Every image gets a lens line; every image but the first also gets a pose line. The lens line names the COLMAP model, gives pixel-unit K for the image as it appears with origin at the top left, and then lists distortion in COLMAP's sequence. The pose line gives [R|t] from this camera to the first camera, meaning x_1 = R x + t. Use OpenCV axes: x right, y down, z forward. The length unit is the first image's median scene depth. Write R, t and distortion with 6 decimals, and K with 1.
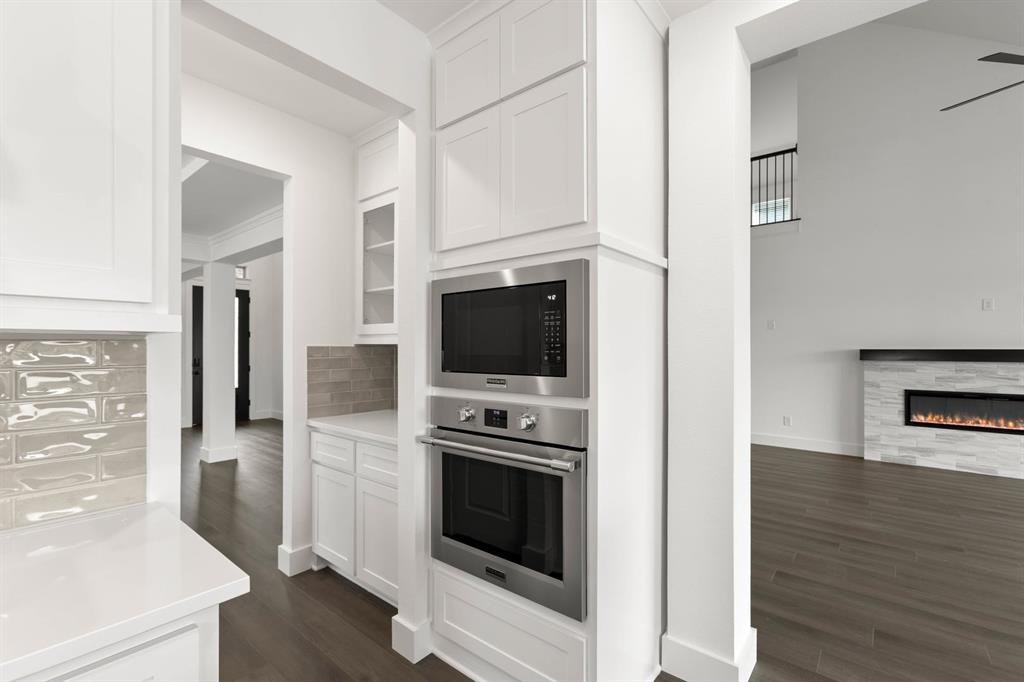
lens RADIAL K [[453.1, 0, 513.8], [0, 453.1, 346.9], [0, 0, 1]] dist [0.000034, 0.002155]
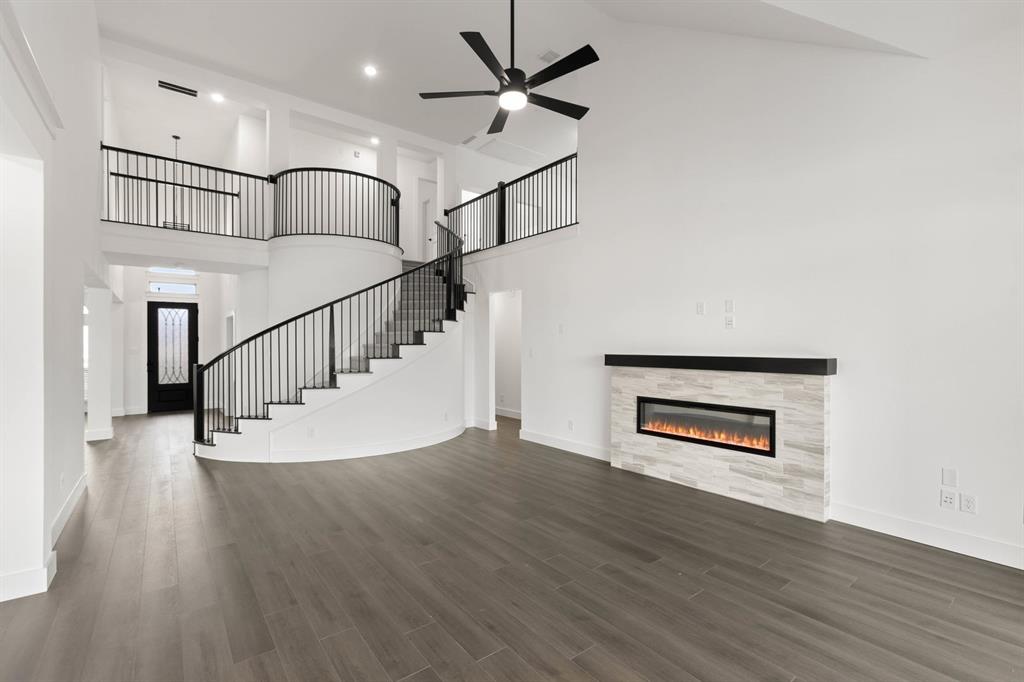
lens RADIAL K [[453.1, 0, 512.9], [0, 453.1, 342.1], [0, 0, 1]] dist [0.000034, 0.002155]
pose [[0.974992, -0.003163, -0.222216, 0.821083], [0.001949, 0.999982, -0.005681, -0.017324], [0.222230, 0.005106, 0.974981, -0.011241]]
